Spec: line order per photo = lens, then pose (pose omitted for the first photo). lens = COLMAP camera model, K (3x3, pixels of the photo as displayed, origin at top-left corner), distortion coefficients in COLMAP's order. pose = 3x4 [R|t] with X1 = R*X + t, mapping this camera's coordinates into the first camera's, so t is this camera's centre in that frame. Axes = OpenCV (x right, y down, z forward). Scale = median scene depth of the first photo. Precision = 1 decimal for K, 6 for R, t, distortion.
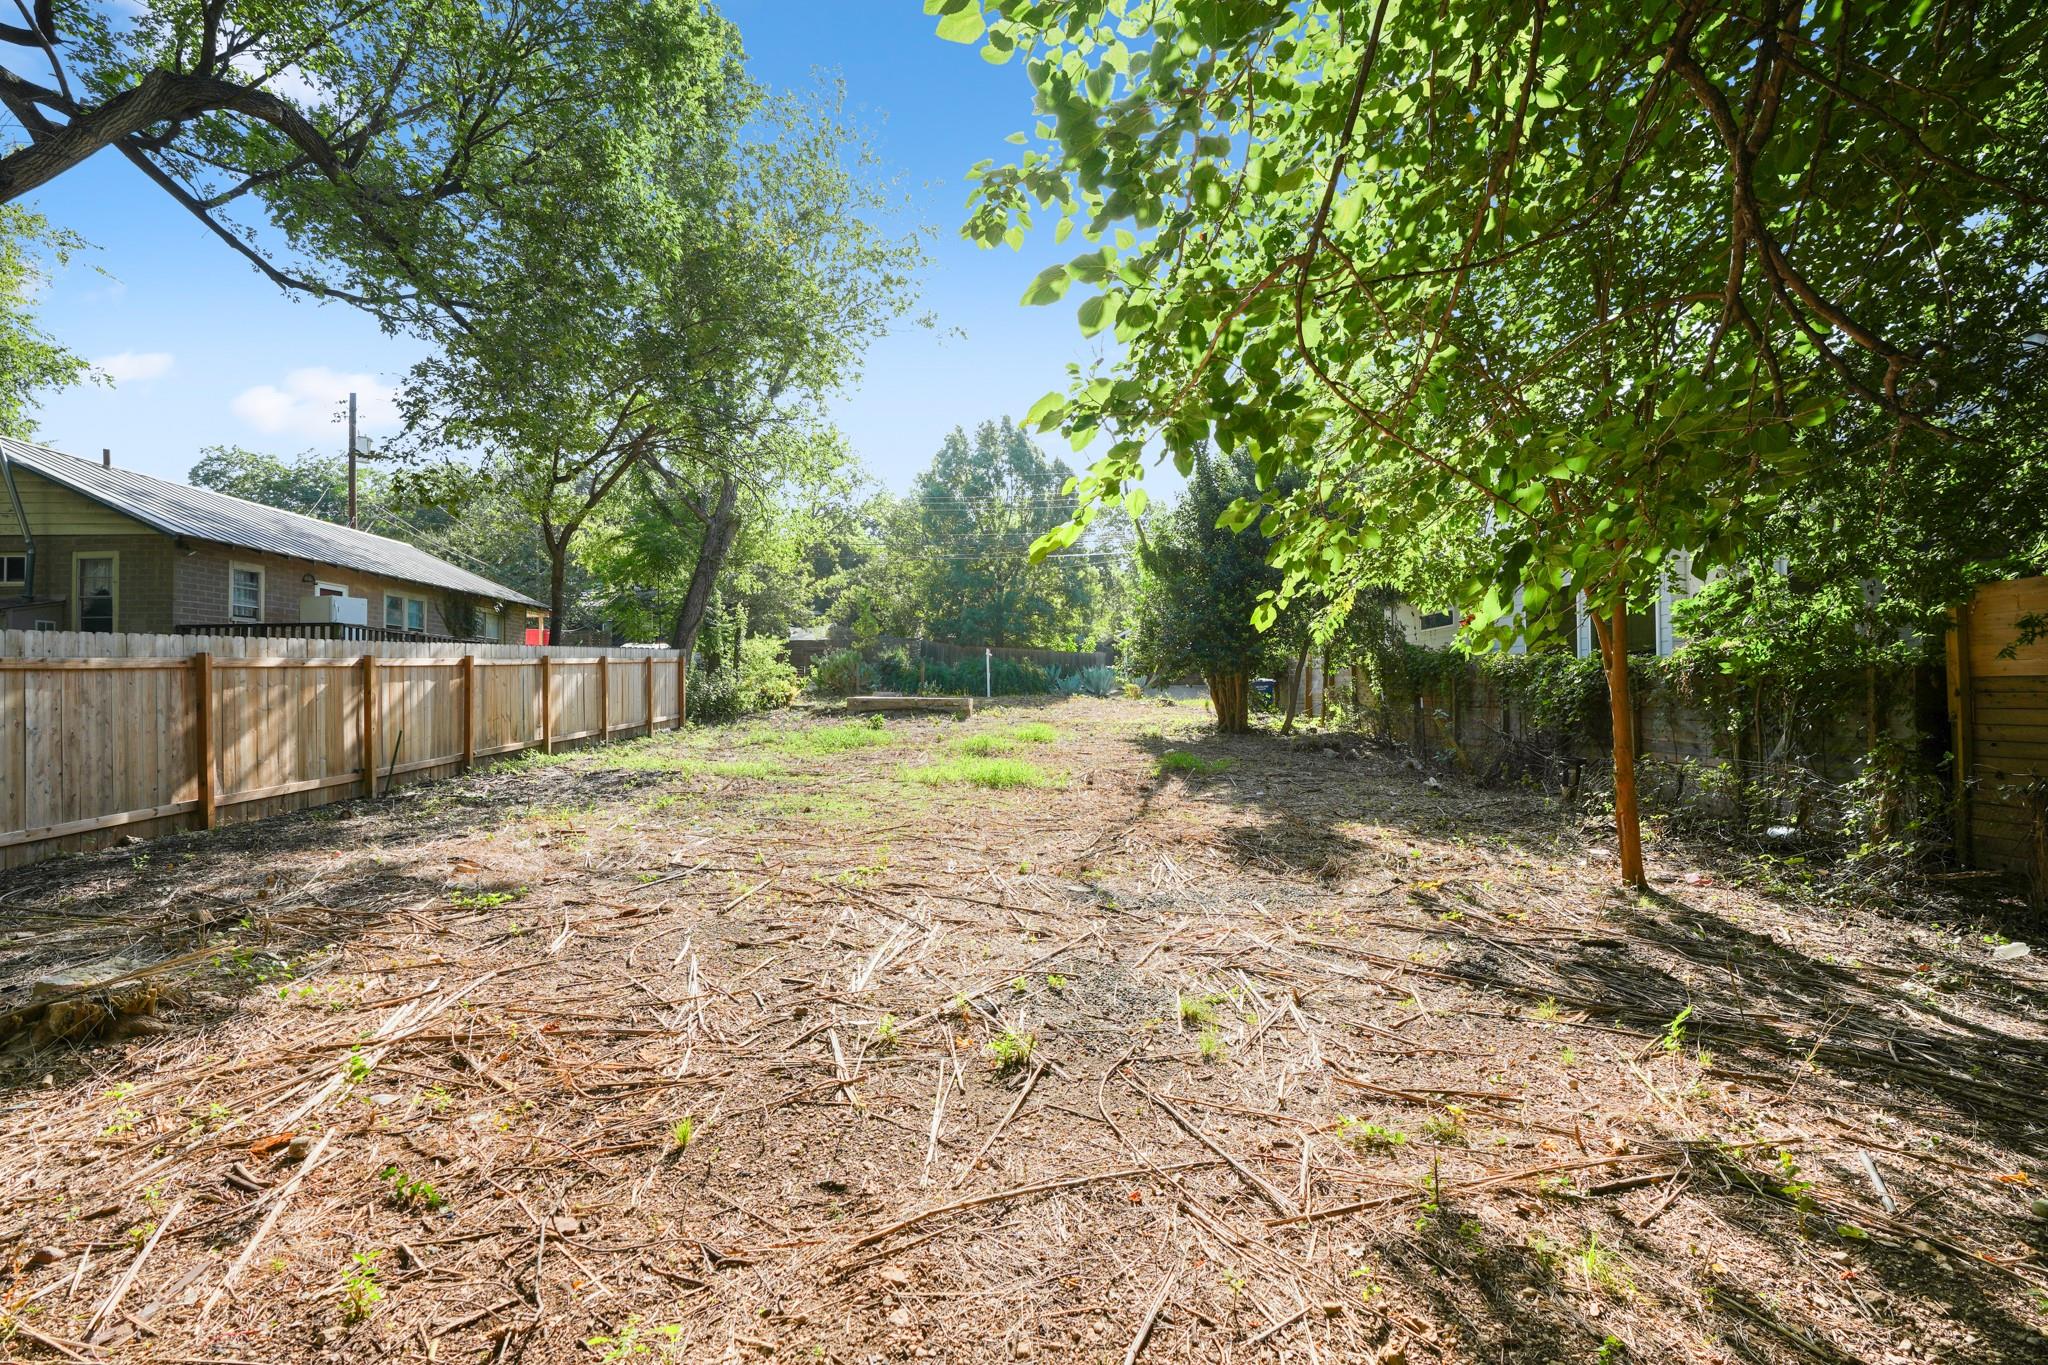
lens RADIAL K [[978.9, 0, 1024.3], [0, 978.9, 690.1], [0, 0, 1]] dist [-0.000890, -0.000026]
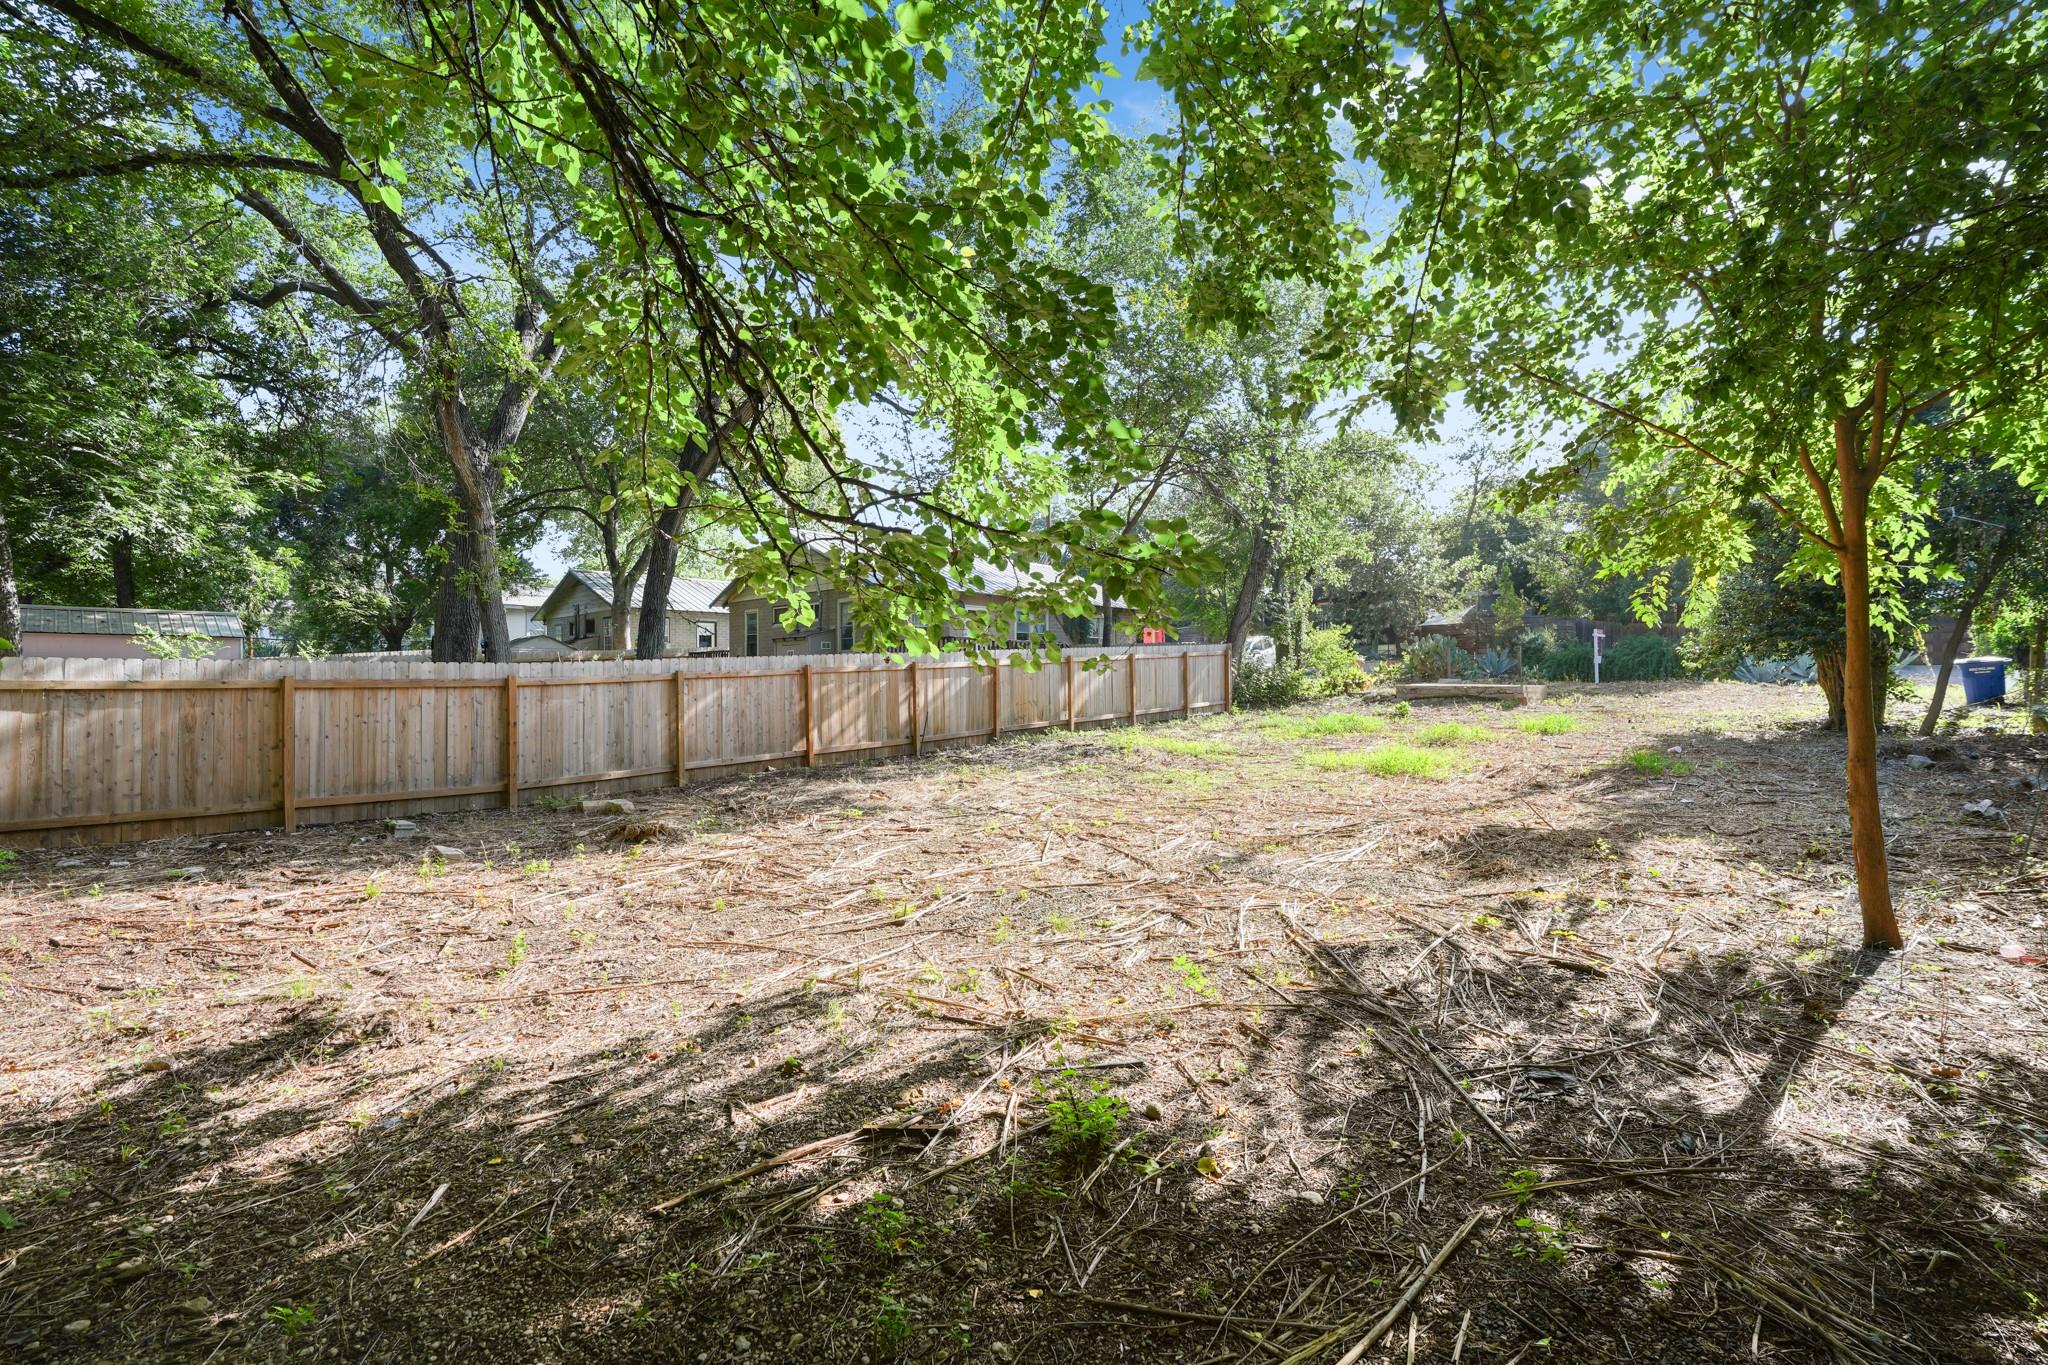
lens RADIAL K [[978.9, 0, 1034.7], [0, 978.9, 680.7], [0, 0, 1]] dist [-0.000890, -0.000026]
pose [[0.776146, -0.008572, -0.630495, 0.320565], [0.011937, 0.999928, 0.001100, -0.004318], [0.630440, -0.008380, 0.776193, -0.057221]]
